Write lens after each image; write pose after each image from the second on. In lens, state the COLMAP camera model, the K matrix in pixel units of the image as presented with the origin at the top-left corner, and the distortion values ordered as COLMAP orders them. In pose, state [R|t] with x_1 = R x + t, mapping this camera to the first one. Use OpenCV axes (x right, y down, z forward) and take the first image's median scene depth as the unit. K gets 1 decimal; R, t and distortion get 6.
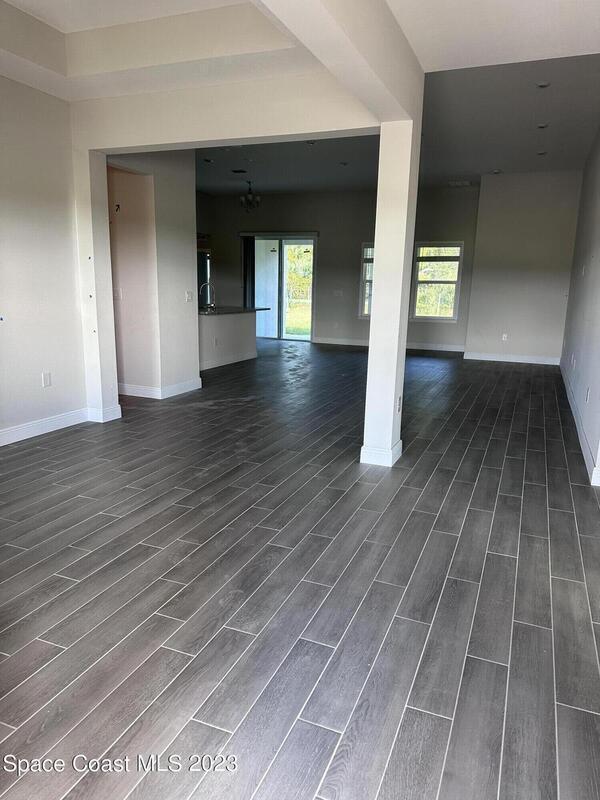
lens RADIAL K [[567.4, 0, 298.6], [0, 567.4, 406.9], [0, 0, 1]] dist [0.058858, -0.074088]
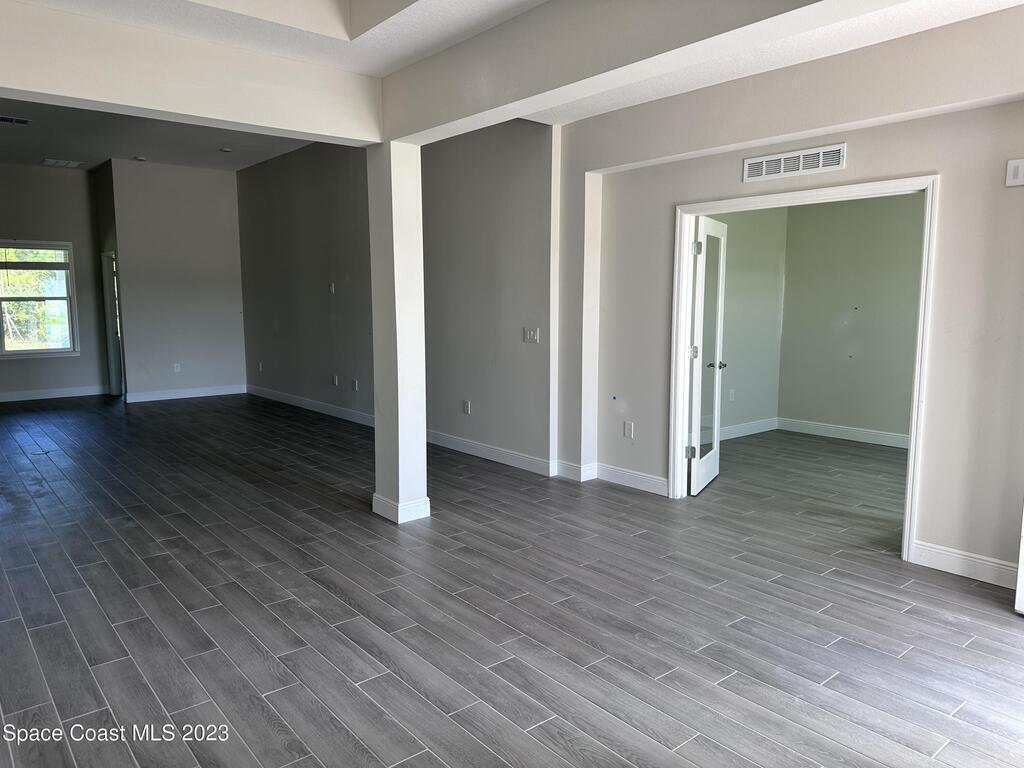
lens RADIAL K [[726.2, 0, 511.0], [0, 726.2, 377.7], [0, 0, 1]] dist [0.058858, -0.074088]
pose [[0.469939, -0.130867, 0.872944, -0.838144], [0.204059, 0.978267, 0.036803, -0.138812], [-0.858789, 0.160836, 0.486430, 0.326563]]
